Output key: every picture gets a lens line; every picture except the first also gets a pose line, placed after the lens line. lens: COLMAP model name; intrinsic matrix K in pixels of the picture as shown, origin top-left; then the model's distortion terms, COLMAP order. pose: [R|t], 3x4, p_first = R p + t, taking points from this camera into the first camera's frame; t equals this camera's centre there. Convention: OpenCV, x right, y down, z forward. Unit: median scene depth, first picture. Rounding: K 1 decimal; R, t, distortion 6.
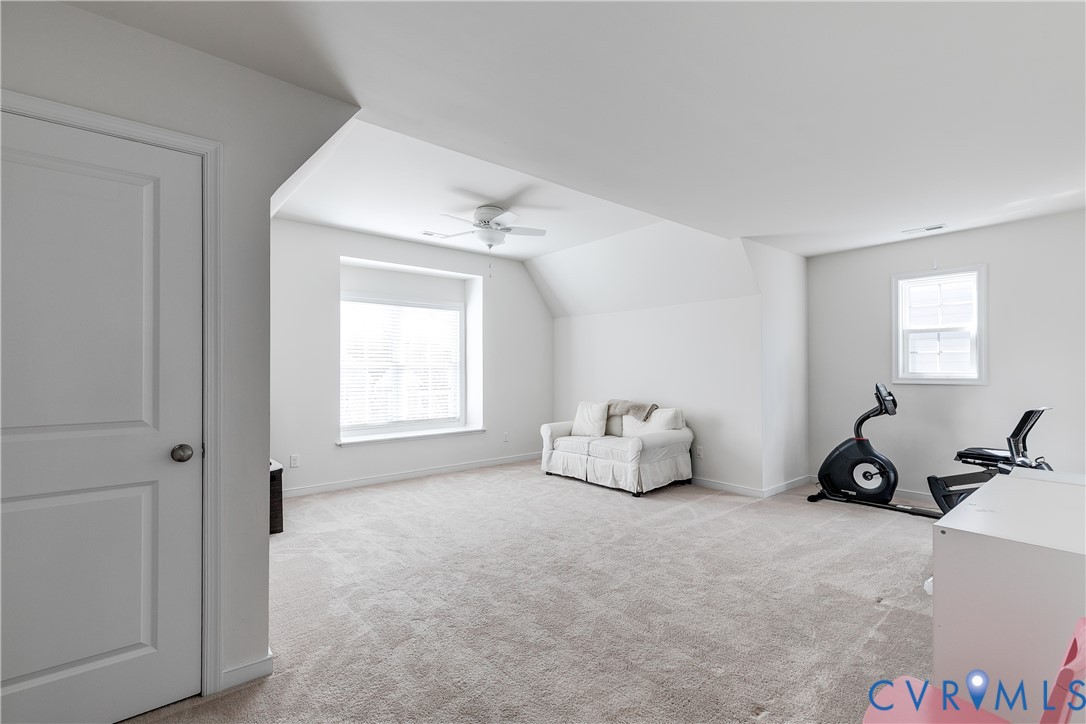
lens RADIAL K [[494.2, 0, 551.9], [0, 494.2, 364.2], [0, 0, 1]] dist [0.007754, -0.000865]
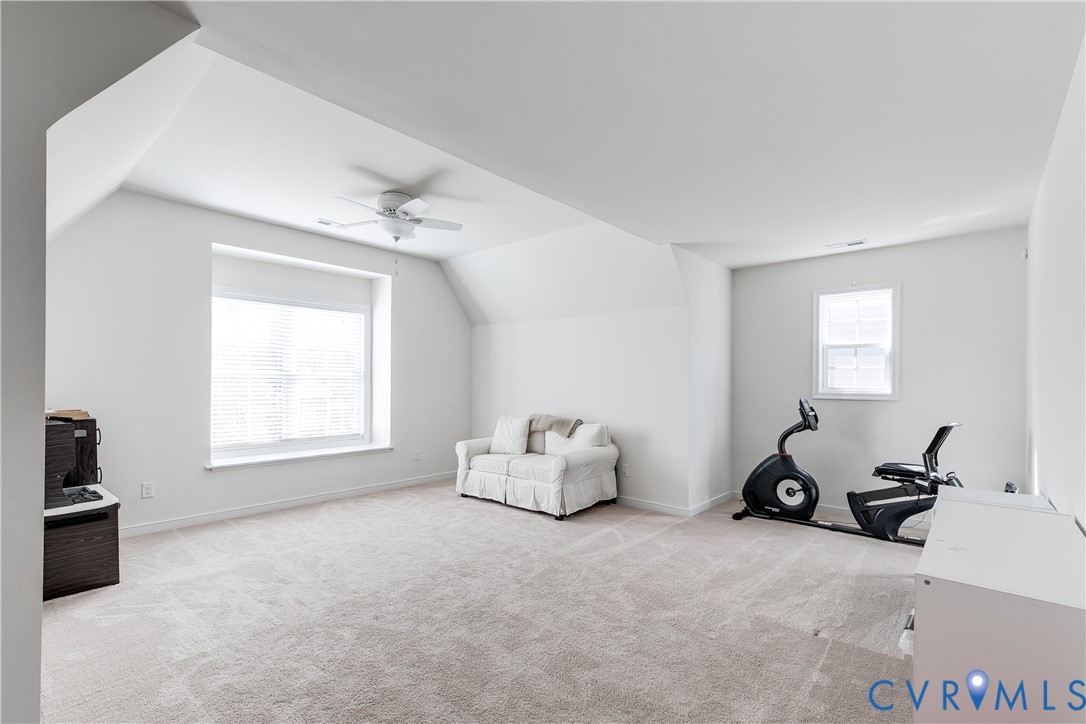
lens RADIAL K [[494.2, 0, 553.4], [0, 494.2, 384.6], [0, 0, 1]] dist [0.007754, -0.000865]
pose [[0.987377, 0.008519, 0.158157, 0.013383], [-0.011232, 0.999805, 0.016269, 0.000272], [-0.157987, -0.017840, 0.987280, 0.104807]]
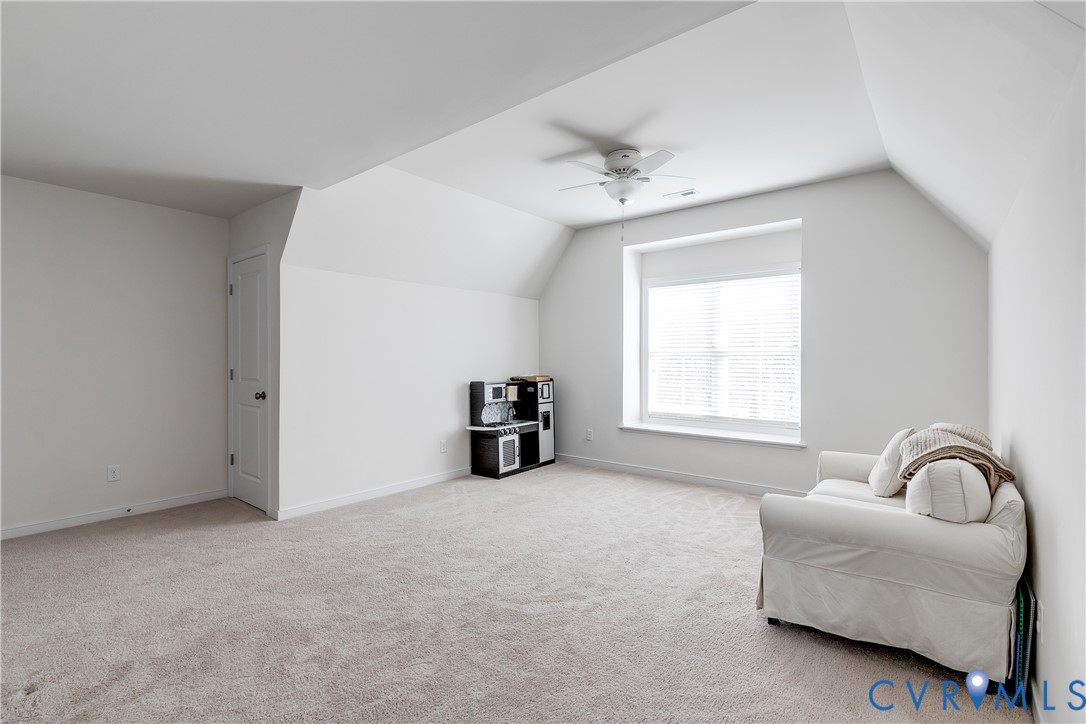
lens RADIAL K [[494.2, 0, 545.2], [0, 494.2, 360.2], [0, 0, 1]] dist [0.007754, -0.000865]
pose [[0.188487, 0.008431, -0.982039, 0.700259], [0.011037, 0.999882, 0.010703, 0.007223], [0.982014, -0.012856, 0.188372, 0.804370]]
